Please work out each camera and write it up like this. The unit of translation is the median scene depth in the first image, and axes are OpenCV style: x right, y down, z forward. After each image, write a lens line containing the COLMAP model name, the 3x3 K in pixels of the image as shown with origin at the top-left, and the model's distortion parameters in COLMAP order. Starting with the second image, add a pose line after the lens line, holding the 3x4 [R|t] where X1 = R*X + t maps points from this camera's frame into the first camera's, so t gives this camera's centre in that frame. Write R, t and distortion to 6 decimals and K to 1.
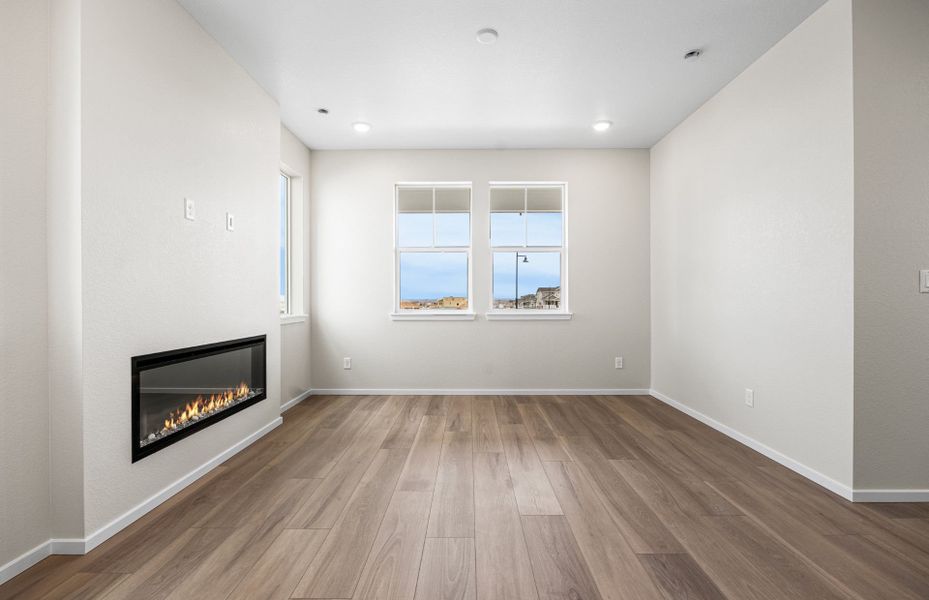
lens RADIAL K [[413.6, 0, 464.5], [0, 413.6, 300.0], [0, 0, 1]] dist [-0.005372, -0.000800]
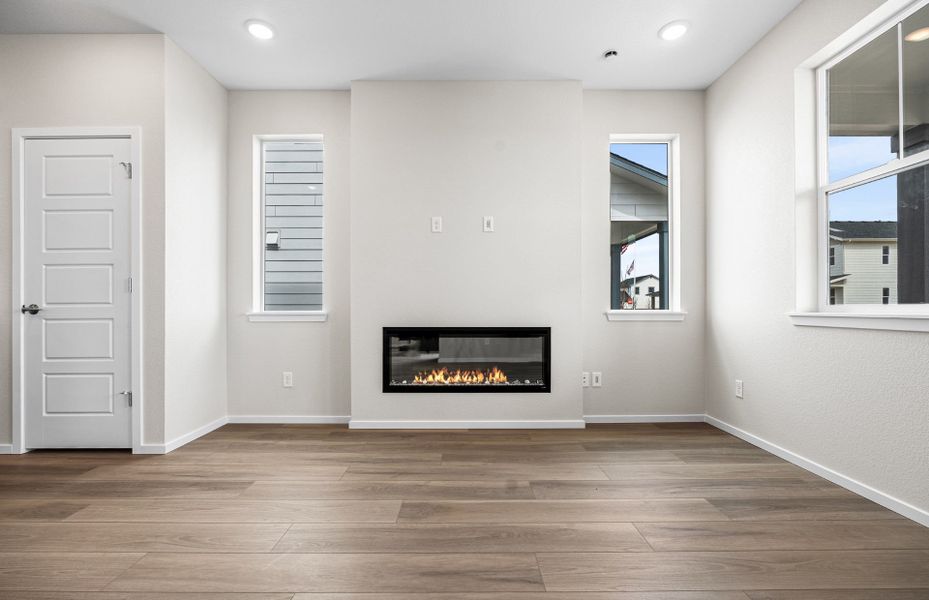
lens RADIAL K [[413.9, 0, 464.9], [0, 413.9, 305.9], [0, 0, 1]] dist [-0.006806, -0.000150]
pose [[0.011066, -0.003033, -0.999934, 0.541092], [-0.001007, 0.999995, -0.003044, 0.039589], [0.999938, 0.001041, 0.011063, 0.852001]]
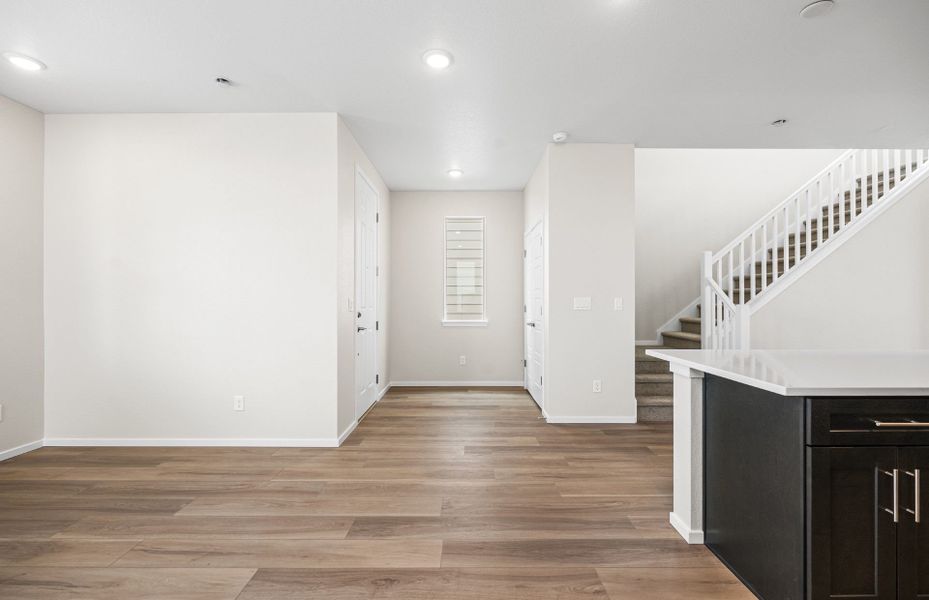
lens RADIAL K [[413.6, 0, 464.5], [0, 413.6, 300.0], [0, 0, 1]] dist [-0.005372, -0.000800]
pose [[-0.009789, 0.009104, 0.999911, -0.443902], [0.004522, 0.999949, -0.009060, -0.034074], [-0.999942, 0.004433, -0.009829, 0.377545]]
